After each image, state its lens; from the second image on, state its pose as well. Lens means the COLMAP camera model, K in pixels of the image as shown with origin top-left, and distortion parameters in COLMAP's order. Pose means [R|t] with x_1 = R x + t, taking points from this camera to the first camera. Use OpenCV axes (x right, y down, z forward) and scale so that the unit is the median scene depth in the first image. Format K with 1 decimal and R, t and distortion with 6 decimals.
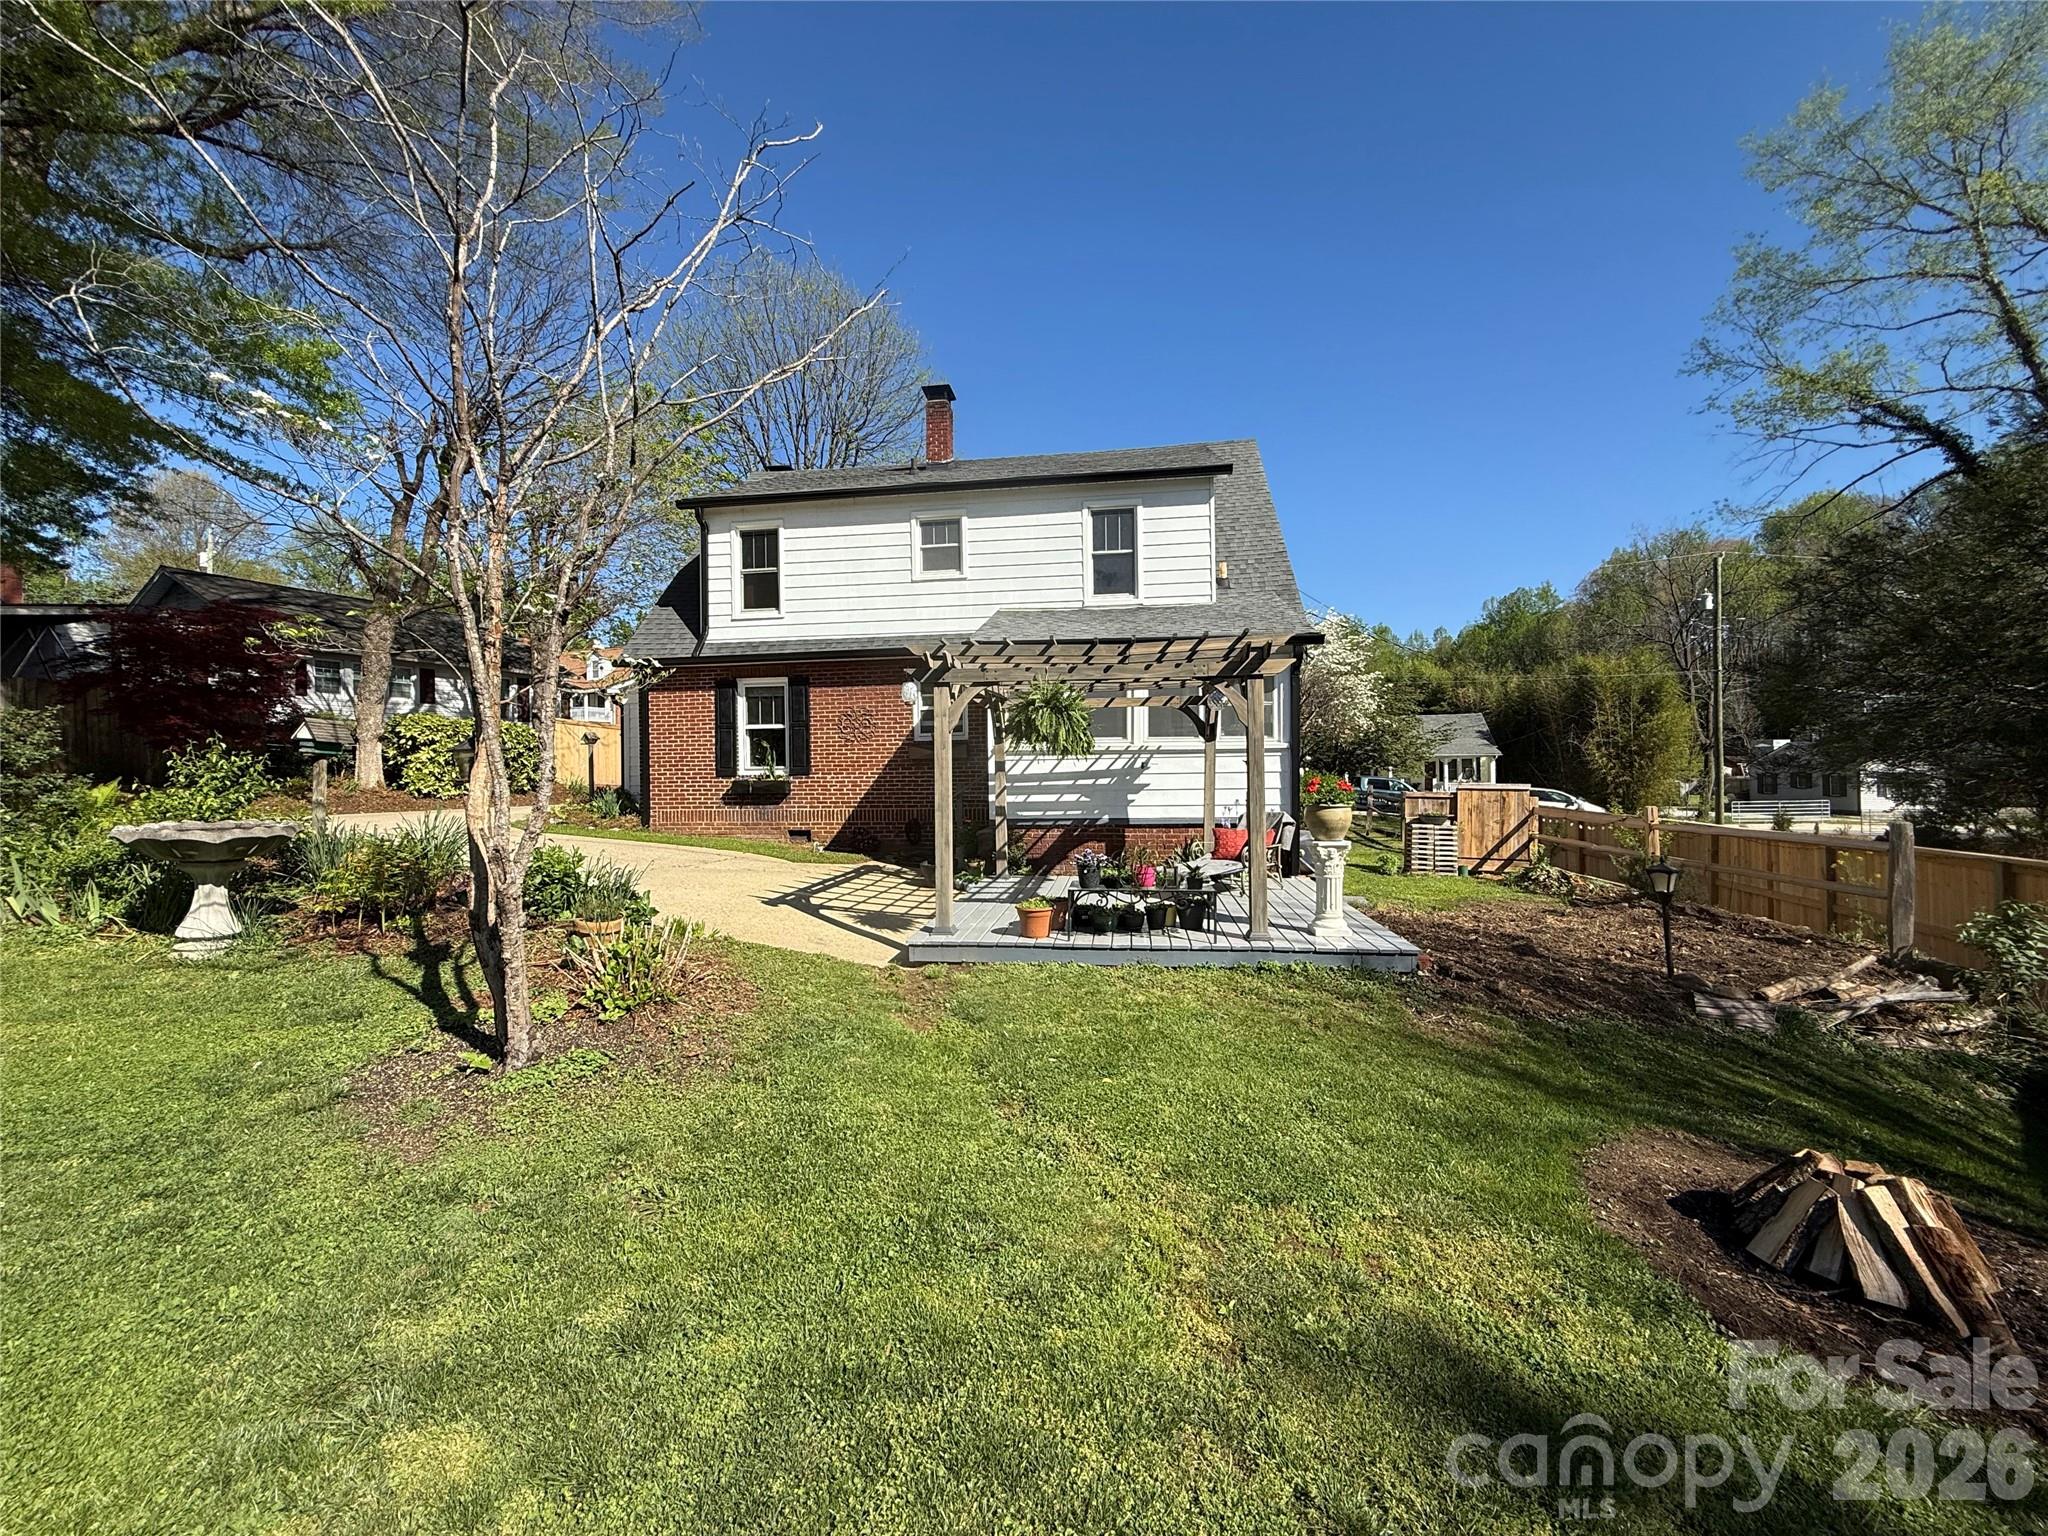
lens RADIAL K [[815.2, 0, 1033.2], [0, 815.2, 785.6], [0, 0, 1]] dist [-0.003140, 0.000428]
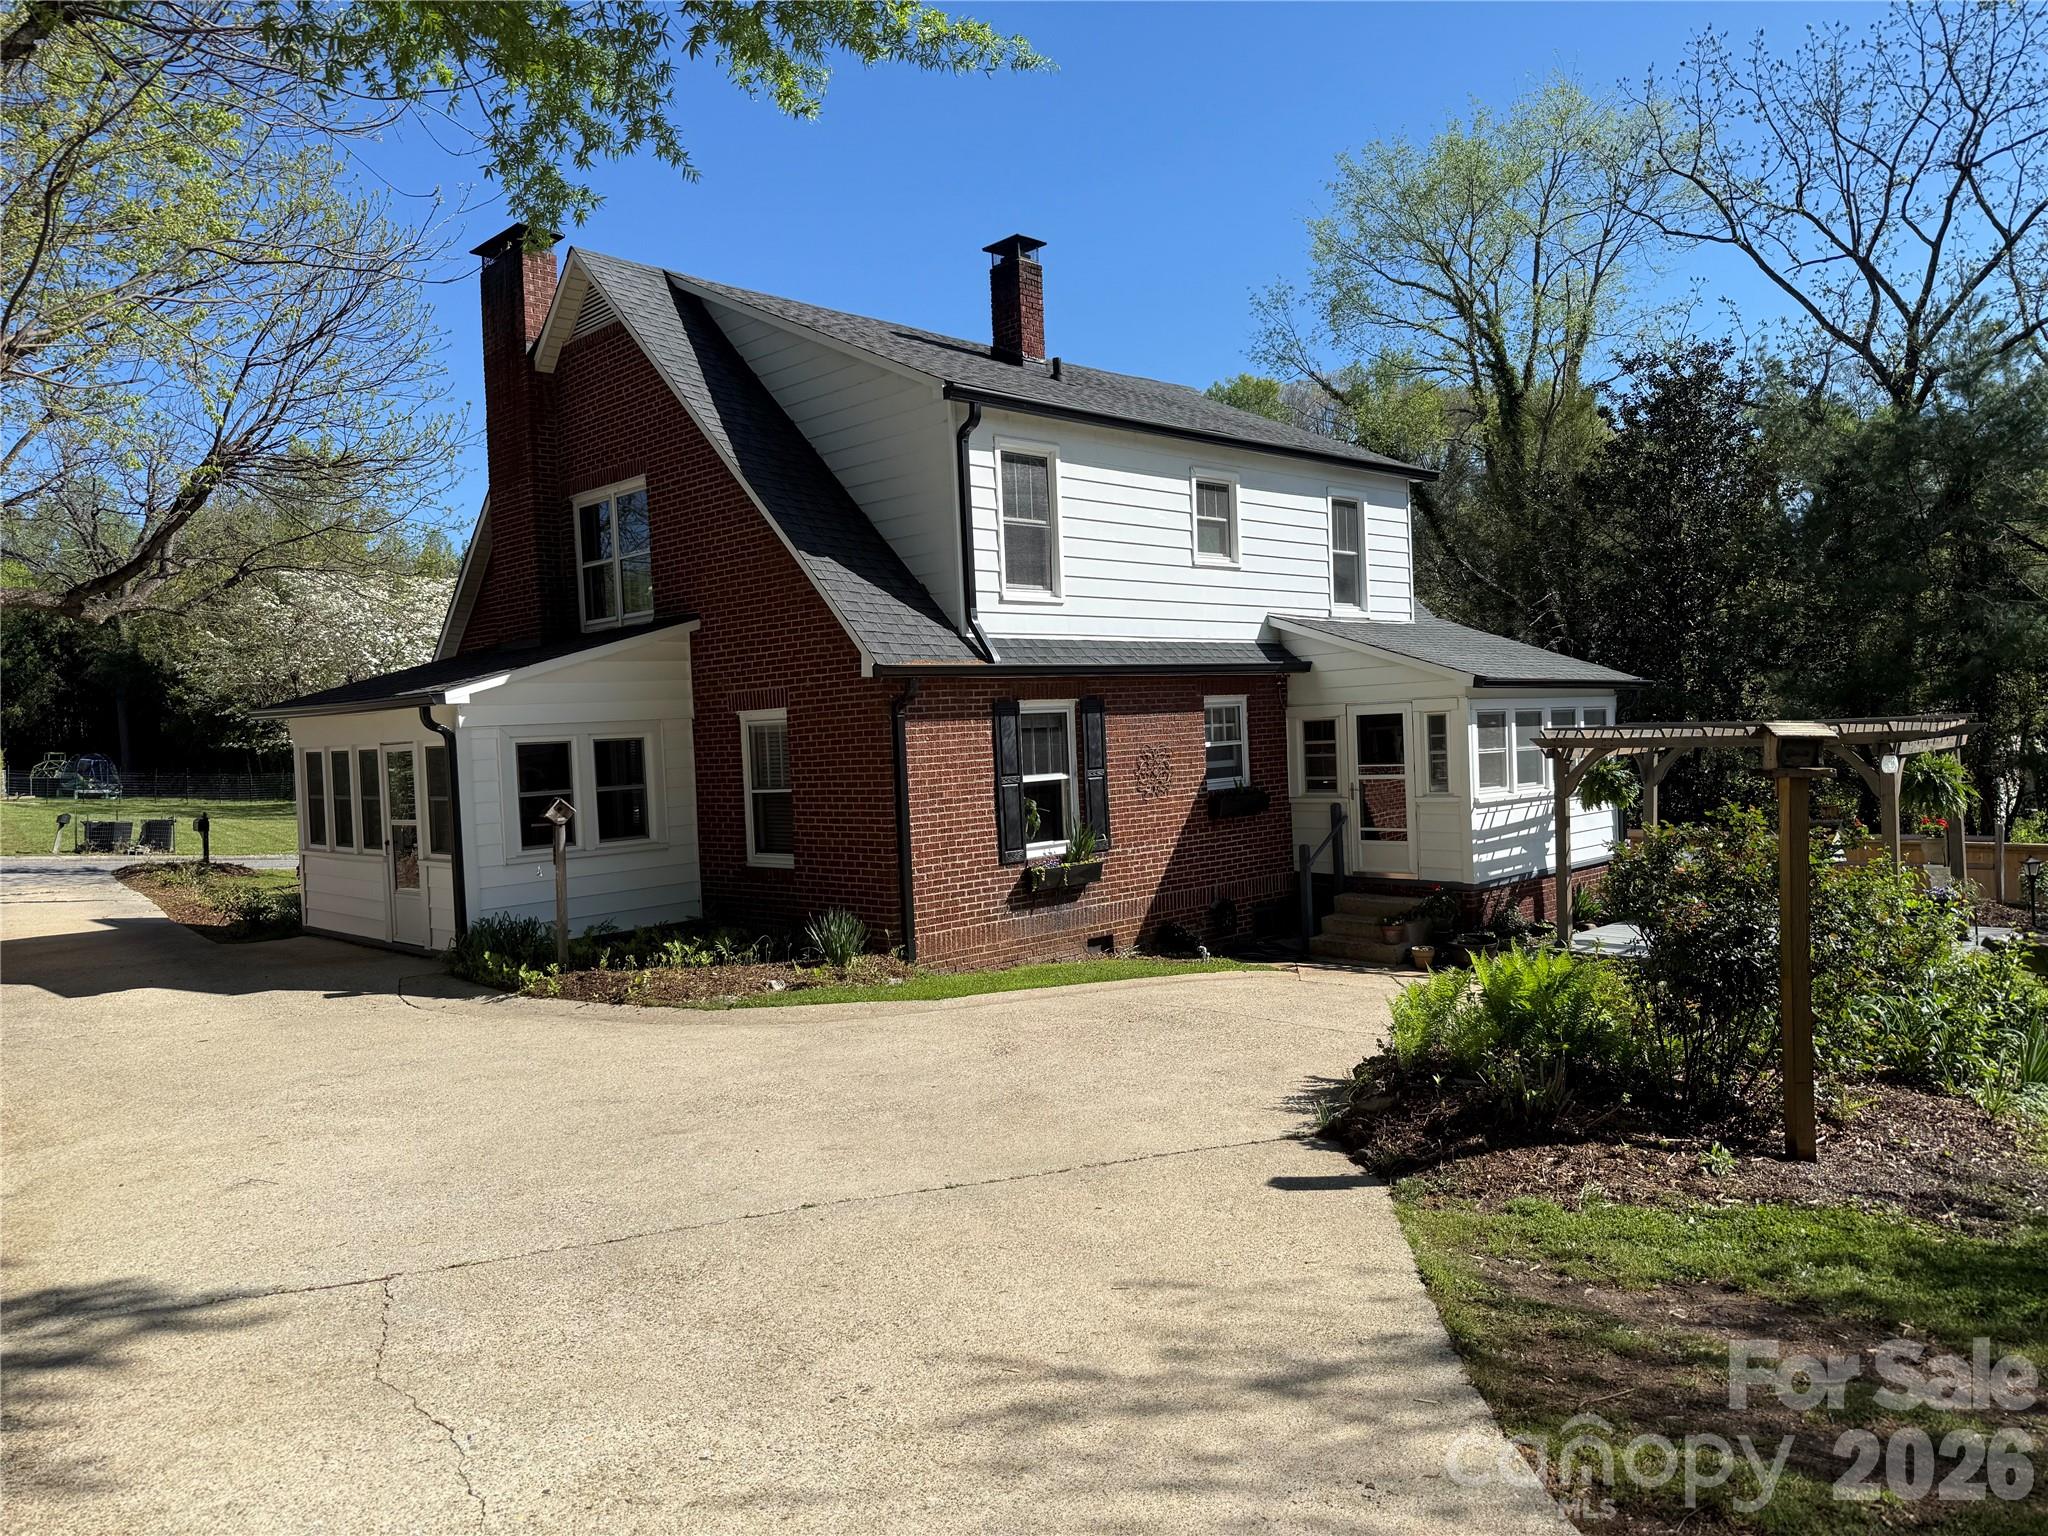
lens RADIAL K [[1465.5, 0, 986.9], [0, 1465.5, 814.7], [0, 0, 1]] dist [0.055787, -0.069631]
pose [[0.616920, -0.056252, 0.785013, -1.263374], [0.047431, 0.998287, 0.034260, -0.086514], [-0.785595, 0.016098, 0.618531, 0.354906]]
